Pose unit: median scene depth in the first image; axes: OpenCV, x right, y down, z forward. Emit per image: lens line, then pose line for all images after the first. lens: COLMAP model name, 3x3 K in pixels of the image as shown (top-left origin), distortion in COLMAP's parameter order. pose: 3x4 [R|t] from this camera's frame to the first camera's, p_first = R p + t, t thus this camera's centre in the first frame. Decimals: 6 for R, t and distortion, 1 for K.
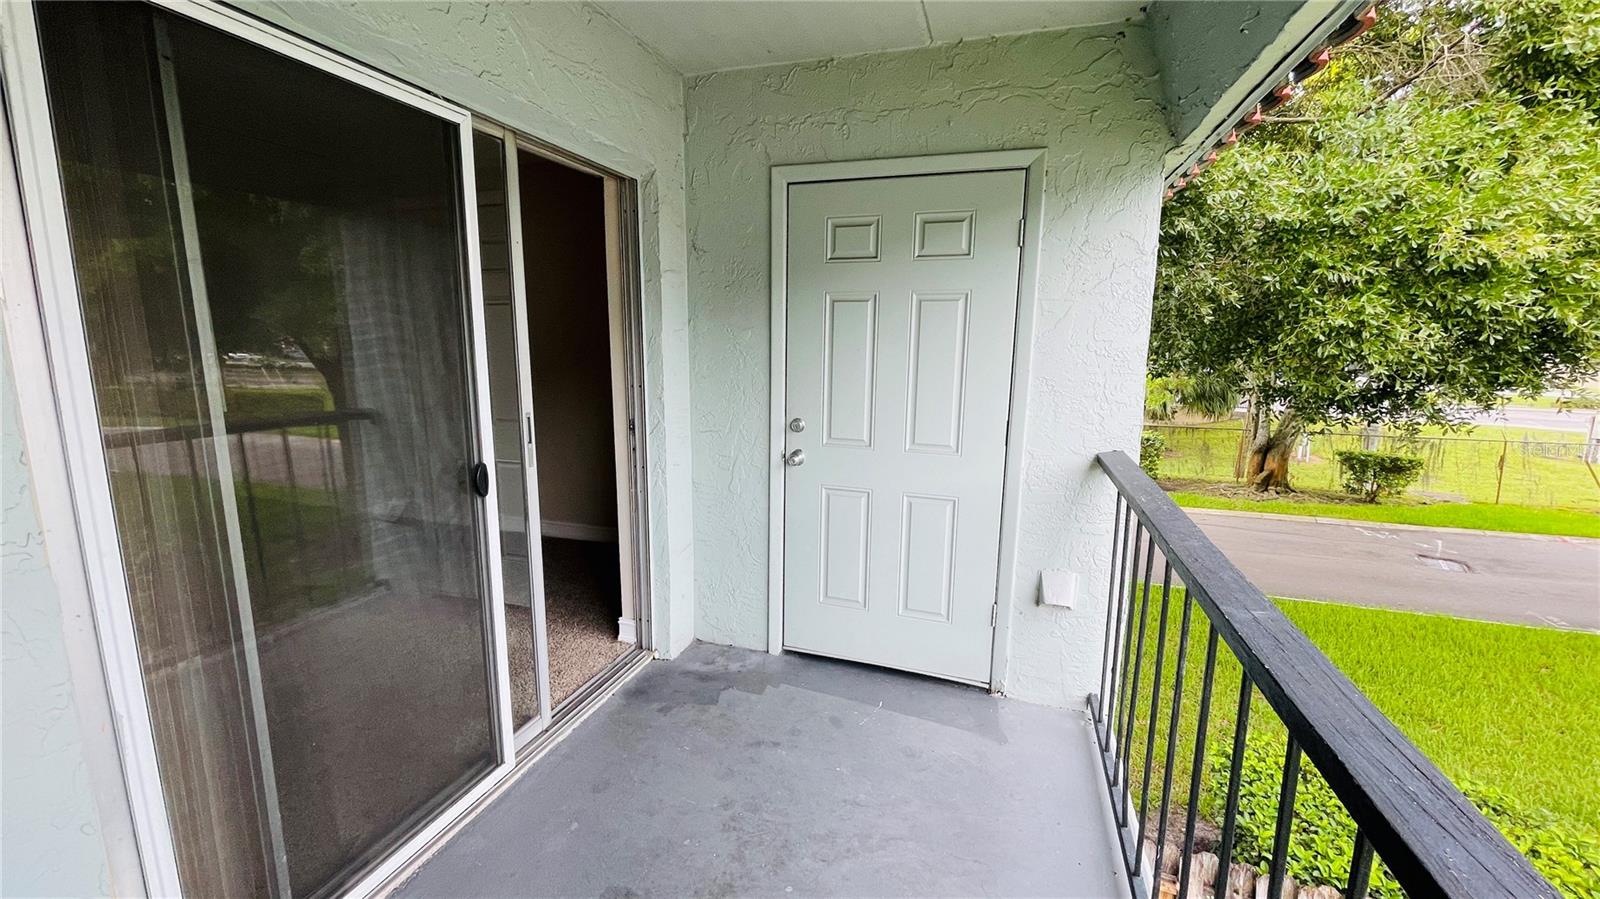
lens RADIAL K [[644.1, 0, 794.7], [0, 644.1, 449.9], [0, 0, 1]] dist [-0.002886, -0.000546]
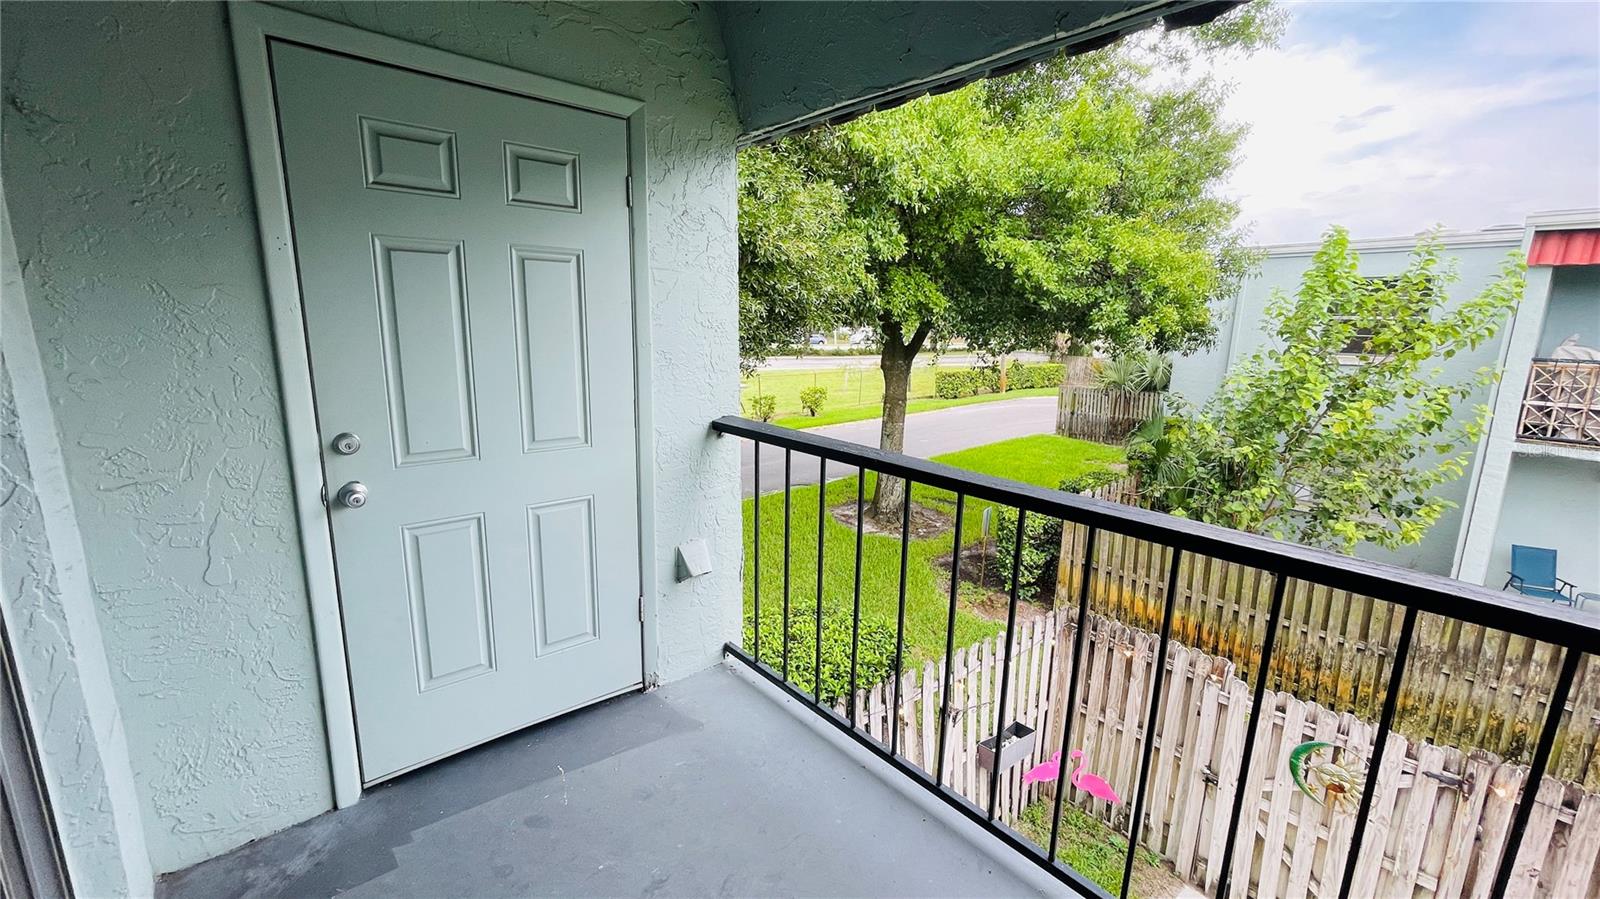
lens RADIAL K [[644.1, 0, 794.7], [0, 644.1, 449.9], [0, 0, 1]] dist [-0.002886, -0.000546]
pose [[0.511904, -0.174710, 0.841089, -0.292199], [0.134972, 0.983297, 0.122102, -0.048977], [-0.848373, 0.051019, 0.526935, 0.285106]]
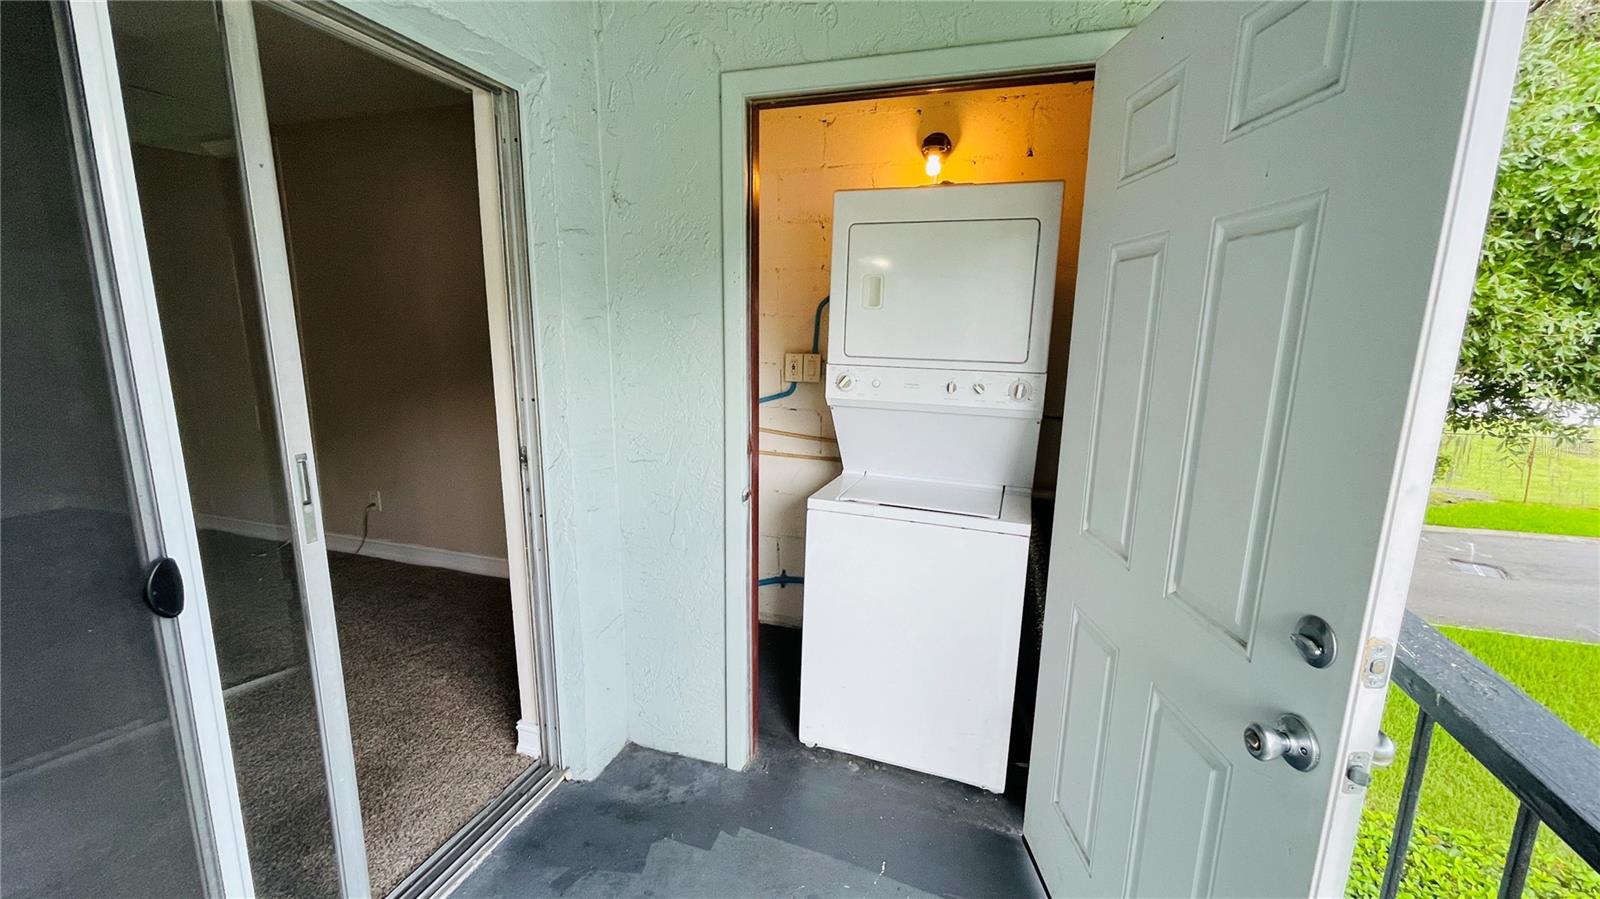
lens RADIAL K [[644.1, 0, 794.7], [0, 644.1, 449.9], [0, 0, 1]] dist [-0.002886, -0.000546]
pose [[1.000000, -0.000265, 0.000266, 0.036369], [0.000261, 0.999898, 0.014262, -0.052586], [-0.000270, -0.014262, 0.999898, 0.297599]]
